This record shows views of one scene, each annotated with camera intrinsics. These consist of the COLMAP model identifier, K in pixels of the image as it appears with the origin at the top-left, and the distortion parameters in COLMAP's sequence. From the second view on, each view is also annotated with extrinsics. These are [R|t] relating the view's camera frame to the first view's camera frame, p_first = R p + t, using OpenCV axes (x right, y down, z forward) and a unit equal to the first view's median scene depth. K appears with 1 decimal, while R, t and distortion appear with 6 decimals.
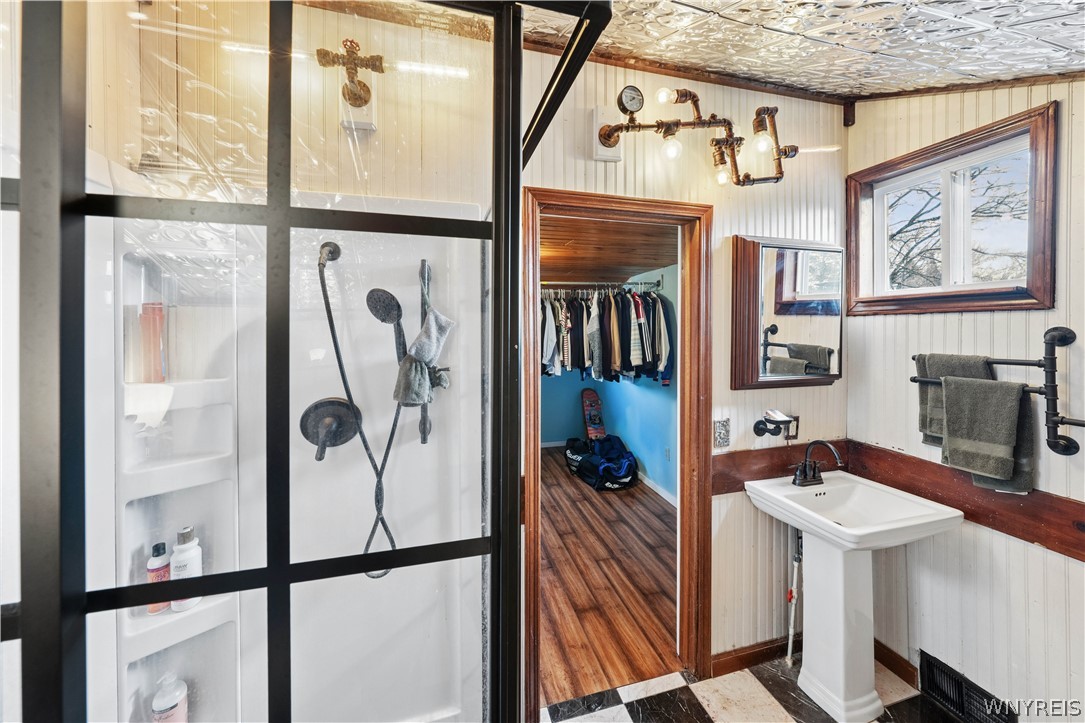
lens RADIAL K [[368.1, 0, 541.0], [0, 368.1, 334.1], [0, 0, 1]] dist [-0.000371, -0.000024]
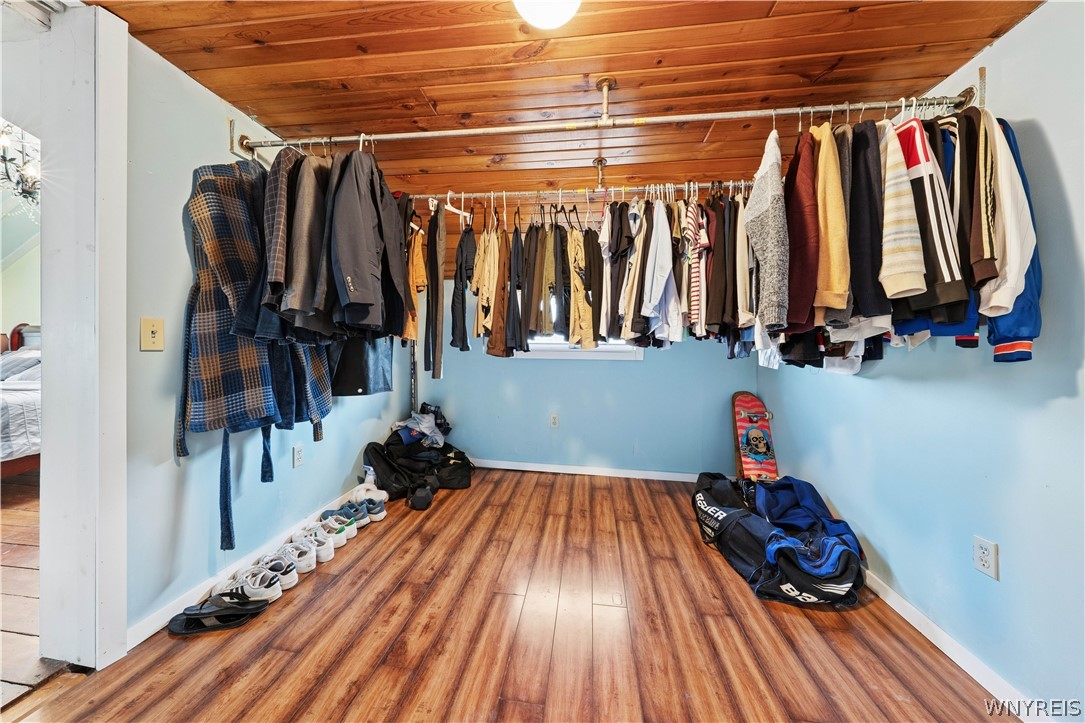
lens RADIAL K [[362.7, 0, 542.8], [0, 362.7, 353.7], [0, 0, 1]] dist [-0.002402, -0.000087]
pose [[0.925165, 0.026467, -0.378641, 0.065173], [-0.025540, 0.999646, 0.007472, 0.126710], [0.378704, 0.002758, 0.925514, 0.479702]]
